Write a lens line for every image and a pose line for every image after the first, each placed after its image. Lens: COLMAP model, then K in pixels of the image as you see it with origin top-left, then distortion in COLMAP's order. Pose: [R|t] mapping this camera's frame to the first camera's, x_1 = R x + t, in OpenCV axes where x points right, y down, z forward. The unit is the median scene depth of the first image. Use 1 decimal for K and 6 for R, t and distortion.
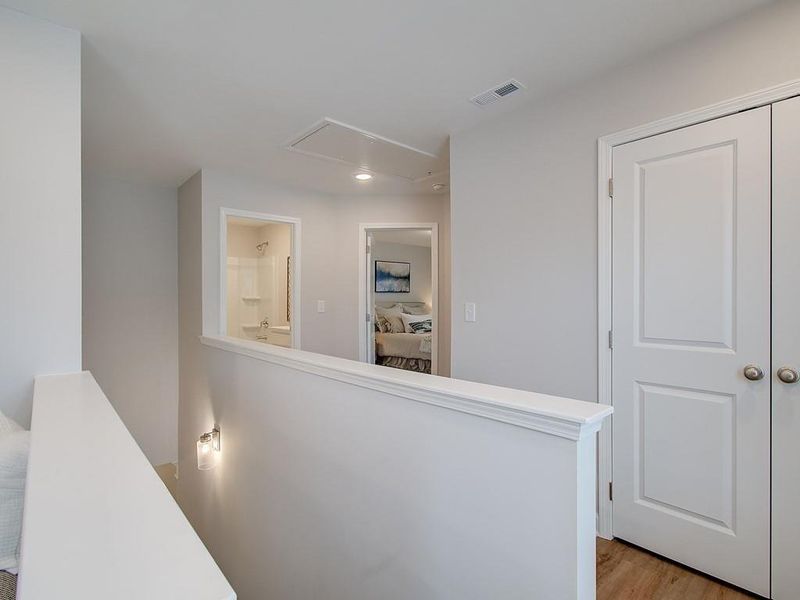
lens RADIAL K [[398.7, 0, 402.1], [0, 398.7, 297.0], [0, 0, 1]] dist [-0.000032, 0.000770]
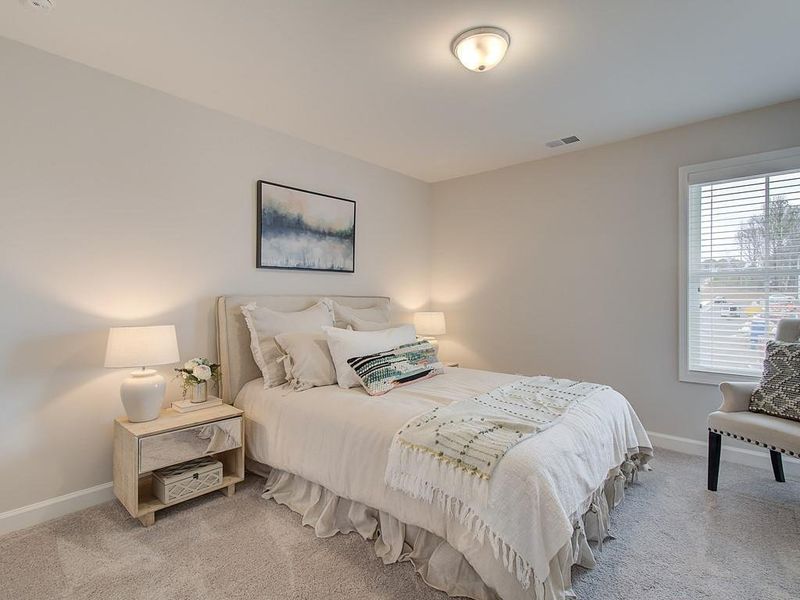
lens RADIAL K [[398.7, 0, 402.1], [0, 398.7, 297.0], [0, 0, 1]] dist [-0.000032, 0.000770]
pose [[0.993359, -0.000097, 0.115052, 0.021606], [-0.000242, 0.999996, 0.002928, 0.013542], [-0.115052, -0.002936, 0.993355, 0.623910]]
